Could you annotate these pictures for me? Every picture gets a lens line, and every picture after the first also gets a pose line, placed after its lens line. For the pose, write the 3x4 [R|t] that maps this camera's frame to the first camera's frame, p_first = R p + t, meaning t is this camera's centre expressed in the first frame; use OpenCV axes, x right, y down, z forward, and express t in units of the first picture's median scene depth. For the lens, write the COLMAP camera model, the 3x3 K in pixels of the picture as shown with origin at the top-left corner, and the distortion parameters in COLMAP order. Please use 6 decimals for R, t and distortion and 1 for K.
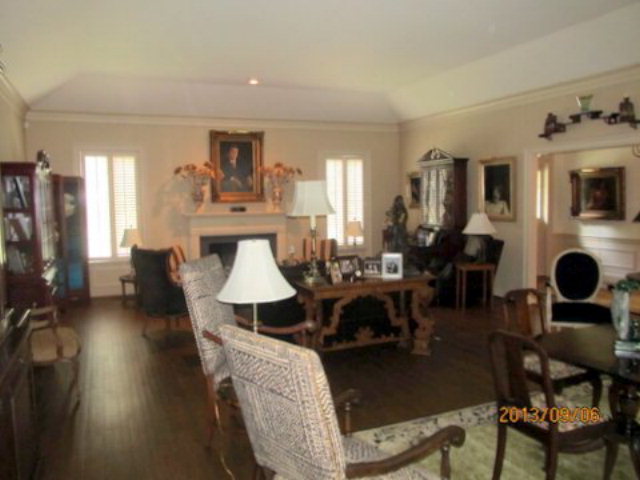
lens RADIAL K [[529.3, 0, 320.0], [0, 529.3, 240.0], [0, 0, 1]] dist [-0.062959, 0.007874]
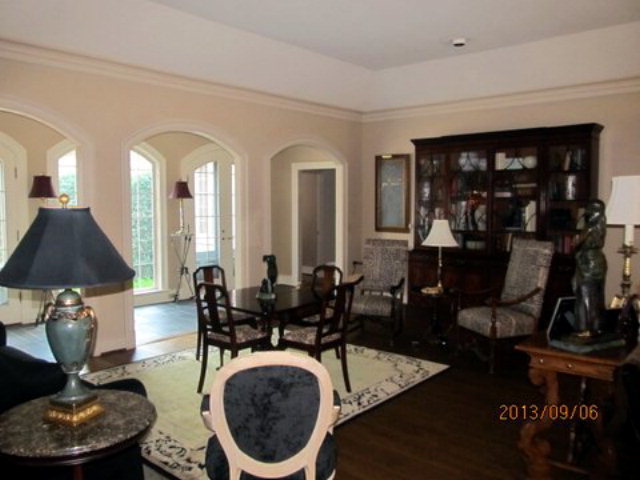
lens RADIAL K [[529.3, 0, 320.0], [0, 529.3, 240.0], [0, 0, 1]] dist [-0.062959, 0.007874]
pose [[-0.891226, 0.041943, -0.451616, 0.396860], [-0.032429, 0.987274, 0.155687, -0.071310], [0.452399, 0.153398, -0.878524, 0.835662]]
